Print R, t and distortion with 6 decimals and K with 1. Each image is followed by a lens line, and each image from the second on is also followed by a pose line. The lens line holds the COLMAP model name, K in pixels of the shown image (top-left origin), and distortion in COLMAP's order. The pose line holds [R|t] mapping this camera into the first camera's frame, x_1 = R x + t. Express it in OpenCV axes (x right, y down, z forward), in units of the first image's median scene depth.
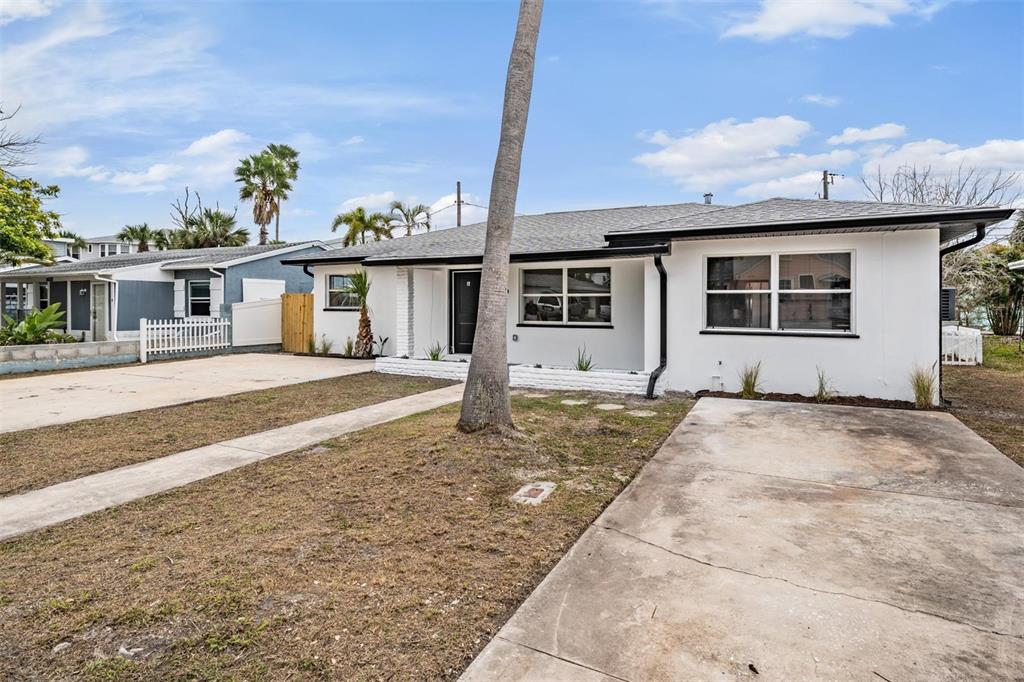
lens RADIAL K [[553.9, 0, 511.3], [0, 553.9, 302.6], [0, 0, 1]] dist [0.000495, -0.000391]
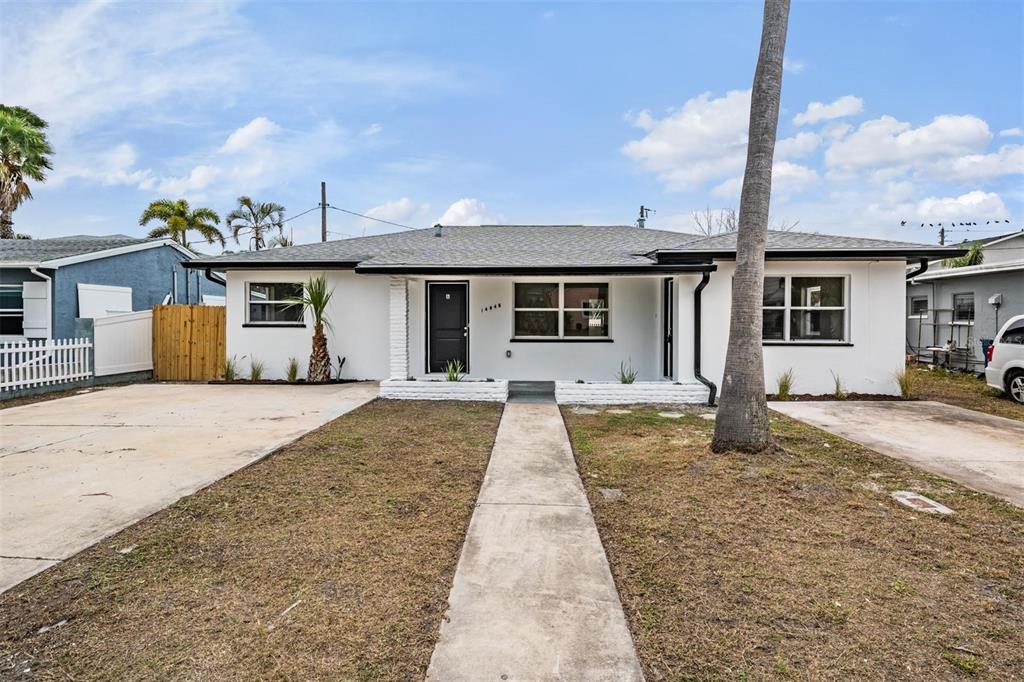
lens RADIAL K [[541.0, 0, 511.5], [0, 541.0, 325.8], [0, 0, 1]] dist [0.001530, -0.000891]
pose [[0.905382, -0.005902, 0.424556, -0.359795], [-0.001239, 0.999862, 0.016541, -0.000360], [-0.424596, -0.015502, 0.905250, 0.139882]]
